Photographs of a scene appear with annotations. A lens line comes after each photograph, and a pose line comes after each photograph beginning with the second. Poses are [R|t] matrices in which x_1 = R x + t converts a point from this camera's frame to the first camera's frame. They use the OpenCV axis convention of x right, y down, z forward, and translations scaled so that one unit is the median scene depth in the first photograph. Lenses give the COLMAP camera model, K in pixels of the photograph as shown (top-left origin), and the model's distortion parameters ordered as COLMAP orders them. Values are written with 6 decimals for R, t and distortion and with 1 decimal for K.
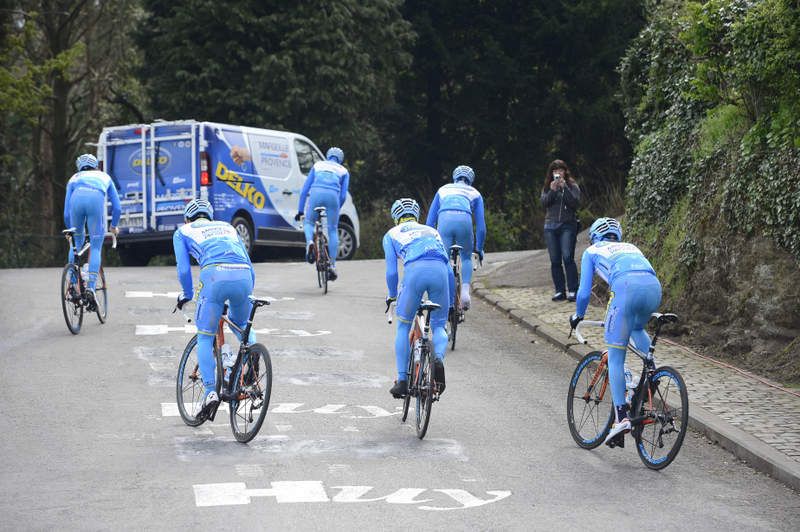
lens RADIAL K [[2788.8, 0, 399.5], [0, 2788.8, 266.6], [0, 0, 1]] dist [0.613673, 0.000000]
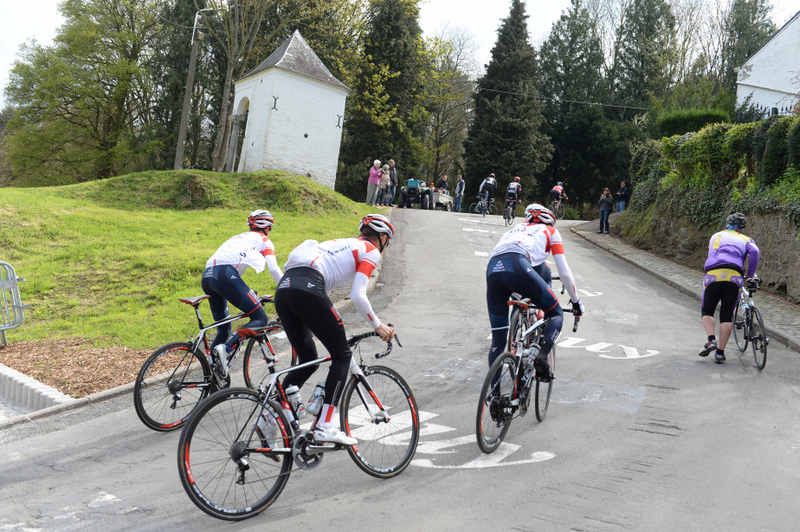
lens RADIAL K [[818.8, 0, 400.7], [0, 818.8, 266.1], [0, 0, 1]] dist [0.046900, 0.000000]
pose [[0.984737, 0.105183, -0.138674, -0.032888], [-0.098558, 0.993675, 0.053819, 0.020032], [0.143457, -0.039330, 0.988875, 0.108319]]
